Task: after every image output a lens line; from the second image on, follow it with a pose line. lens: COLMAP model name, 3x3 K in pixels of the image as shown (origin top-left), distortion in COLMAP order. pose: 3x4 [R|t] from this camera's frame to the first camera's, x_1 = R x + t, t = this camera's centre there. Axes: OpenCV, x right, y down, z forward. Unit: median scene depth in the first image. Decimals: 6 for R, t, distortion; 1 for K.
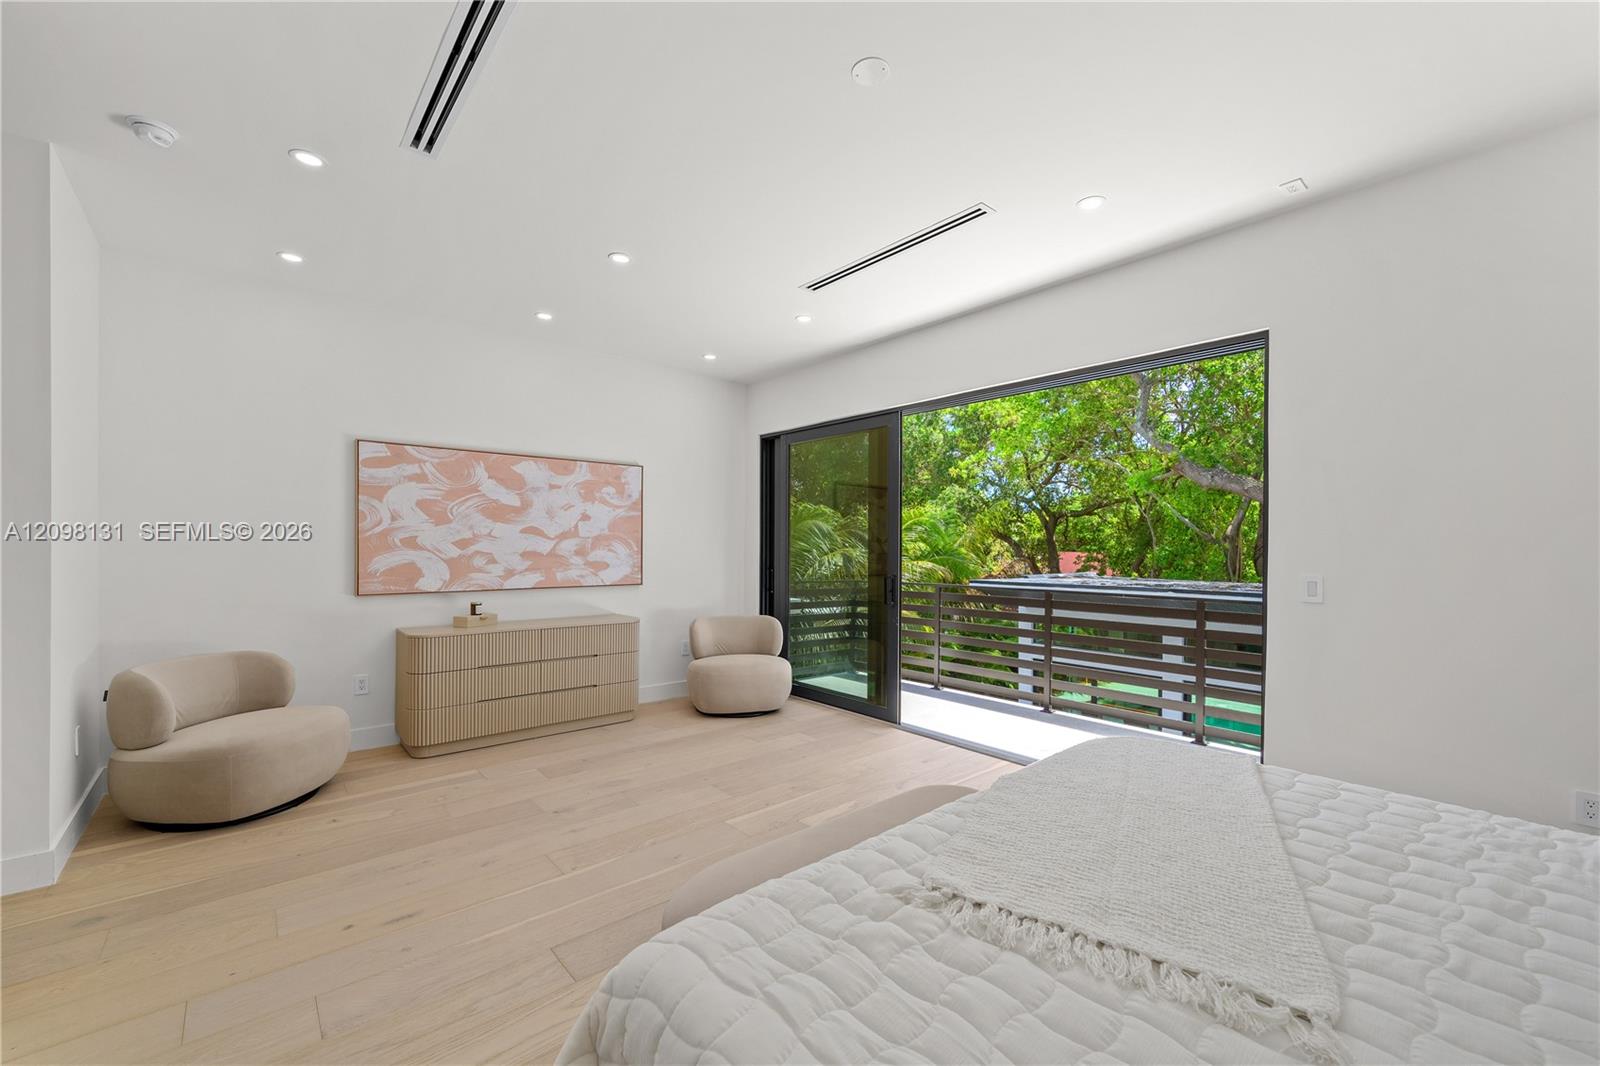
lens RADIAL K [[658.4, 0, 794.9], [0, 658.4, 529.7], [0, 0, 1]] dist [-0.011234, 0.000407]
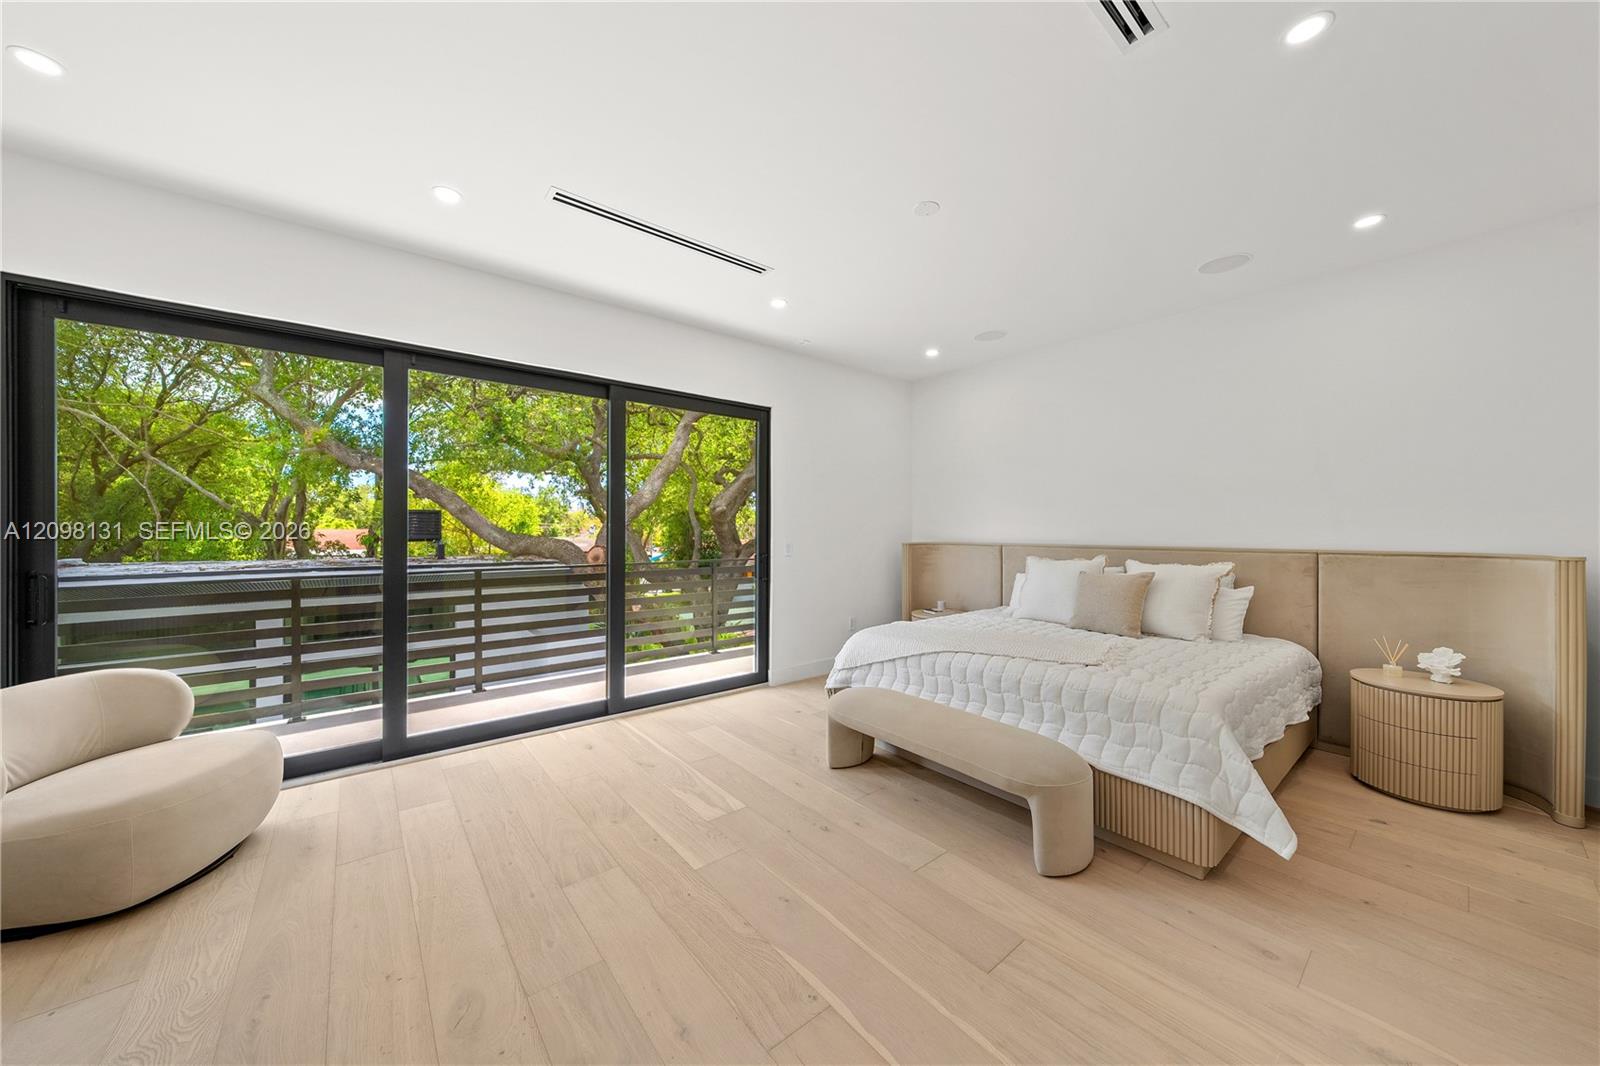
lens RADIAL K [[553.2, 0, 793.6], [0, 553.2, 532.4], [0, 0, 1]] dist [-0.001927, -0.000128]
pose [[0.009272, -0.013019, 0.999872, -0.215544], [-0.030286, 0.999453, 0.013295, 0.003508], [-0.999498, -0.030405, 0.008872, 0.242202]]
